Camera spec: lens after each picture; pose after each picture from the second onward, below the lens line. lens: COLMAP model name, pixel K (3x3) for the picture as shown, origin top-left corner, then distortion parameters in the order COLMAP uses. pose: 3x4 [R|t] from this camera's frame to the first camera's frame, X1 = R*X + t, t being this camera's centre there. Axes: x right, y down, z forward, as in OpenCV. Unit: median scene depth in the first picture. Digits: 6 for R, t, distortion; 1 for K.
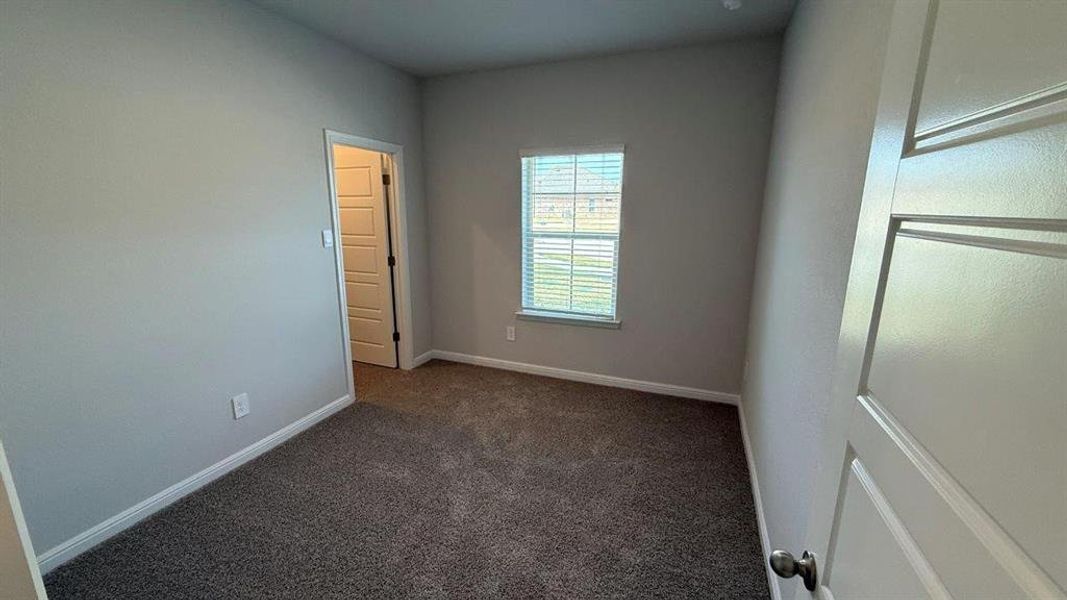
lens RADIAL K [[423.6, 0, 533.5], [0, 423.6, 300.0], [0, 0, 1]] dist [0.030175, 0.000045]
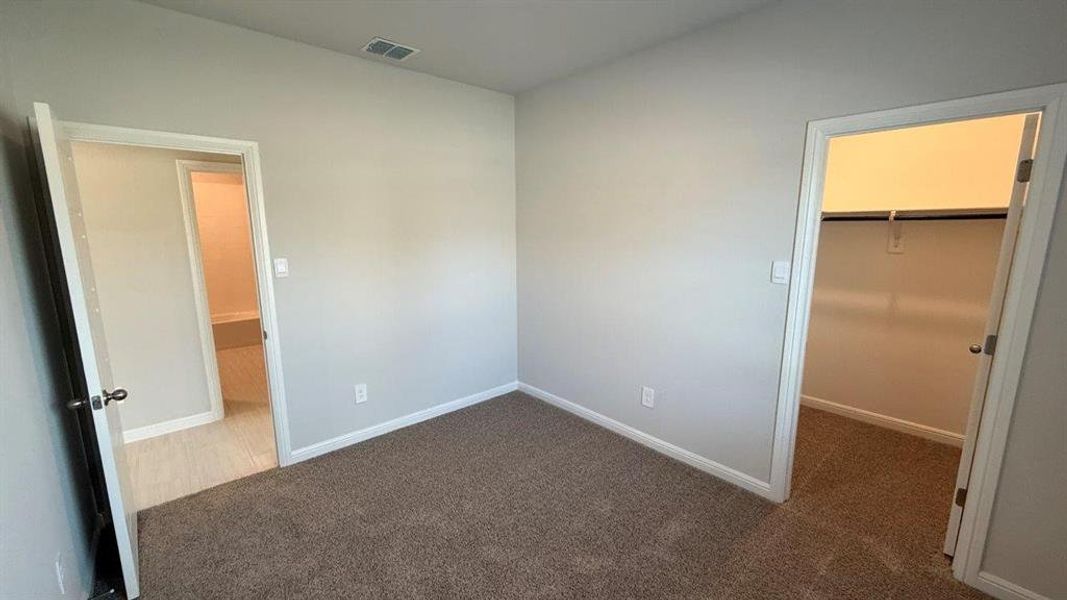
lens RADIAL K [[423.6, 0, 533.5], [0, 423.6, 300.0], [0, 0, 1]] dist [0.030175, 0.000045]
pose [[-0.439282, 0.151864, -0.885420, 0.383442], [-0.195321, 0.945884, 0.259139, -0.209562], [0.876859, 0.286776, -0.385847, 0.932681]]
